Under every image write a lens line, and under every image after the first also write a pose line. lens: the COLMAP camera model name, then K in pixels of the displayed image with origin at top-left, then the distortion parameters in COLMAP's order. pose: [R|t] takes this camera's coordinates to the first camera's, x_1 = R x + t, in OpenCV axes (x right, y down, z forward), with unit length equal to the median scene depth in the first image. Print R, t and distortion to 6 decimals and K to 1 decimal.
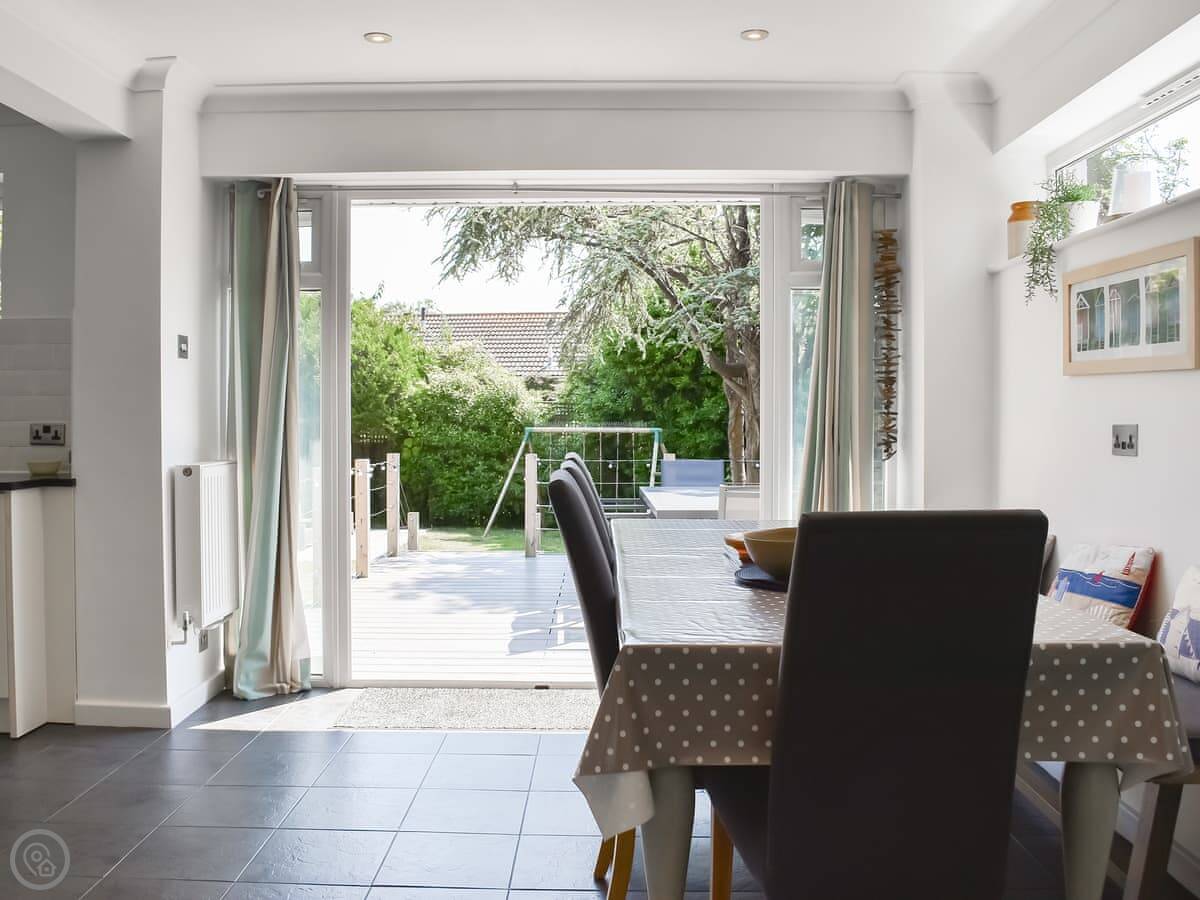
lens RADIAL K [[1084.9, 0, 612.2], [0, 1084.9, 428.9], [0, 0, 1]] dist [-0.098835, 0.000000]
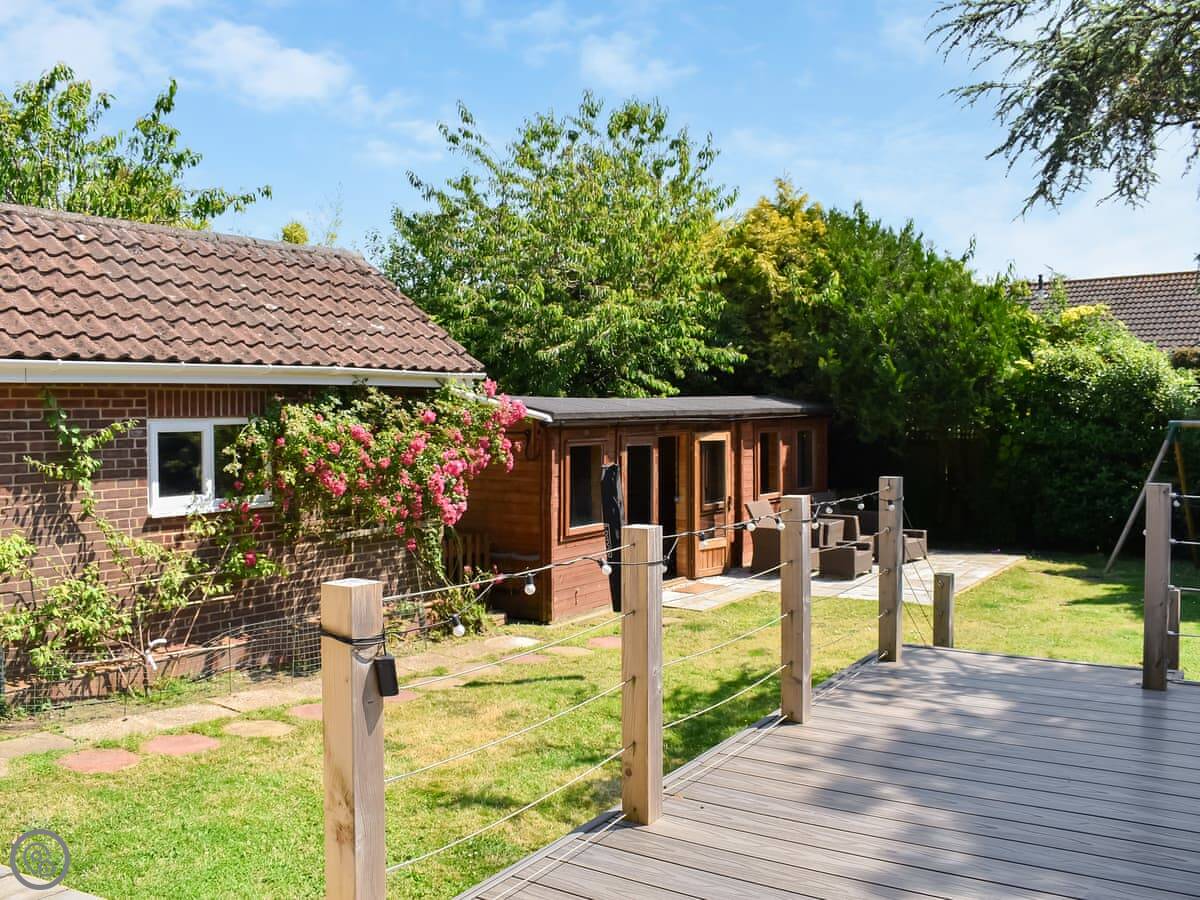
lens RADIAL K [[1010.0, 0, 636.6], [0, 1010.0, 434.1], [0, 0, 1]] dist [-0.109163, 0.032531]
pose [[0.830995, 0.006808, -0.556238, -0.011884], [0.003232, 0.999849, 0.017065, -0.004512], [0.556271, -0.015978, 0.830848, 0.260199]]
